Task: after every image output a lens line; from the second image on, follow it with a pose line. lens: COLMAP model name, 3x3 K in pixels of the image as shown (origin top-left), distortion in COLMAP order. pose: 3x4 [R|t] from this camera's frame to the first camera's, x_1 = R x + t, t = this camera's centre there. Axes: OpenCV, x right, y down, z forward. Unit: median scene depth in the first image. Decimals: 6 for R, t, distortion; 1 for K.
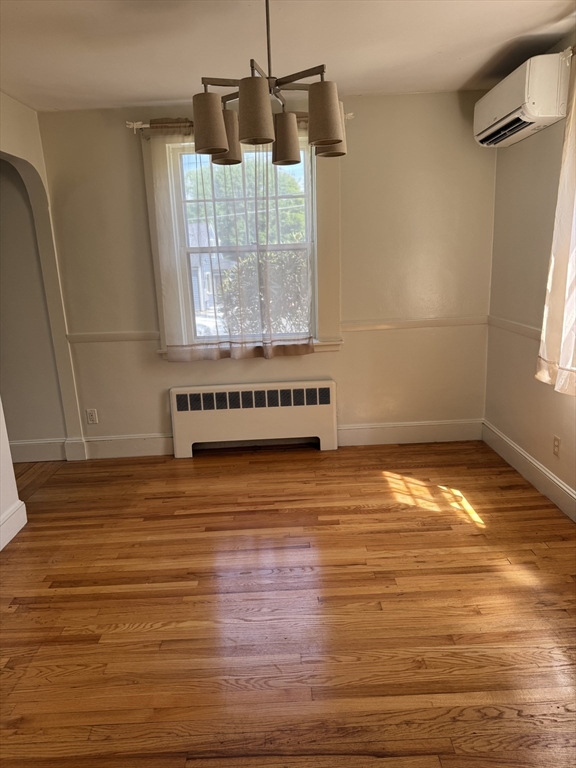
lens RADIAL K [[540.5, 0, 291.0], [0, 540.5, 386.3], [0, 0, 1]] dist [0.022898, -0.032166]
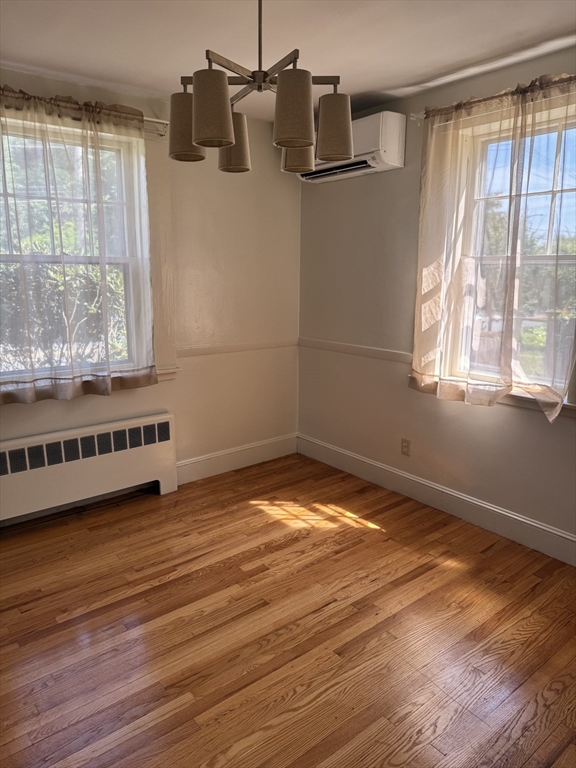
lens RADIAL K [[540.5, 0, 296.5], [0, 540.5, 376.0], [0, 0, 1]] dist [0.022898, -0.032166]
pose [[0.776105, -0.072789, 0.626389, -0.337046], [0.105364, 0.994320, -0.015004, -0.038274], [-0.621739, 0.077644, 0.779366, 0.191036]]
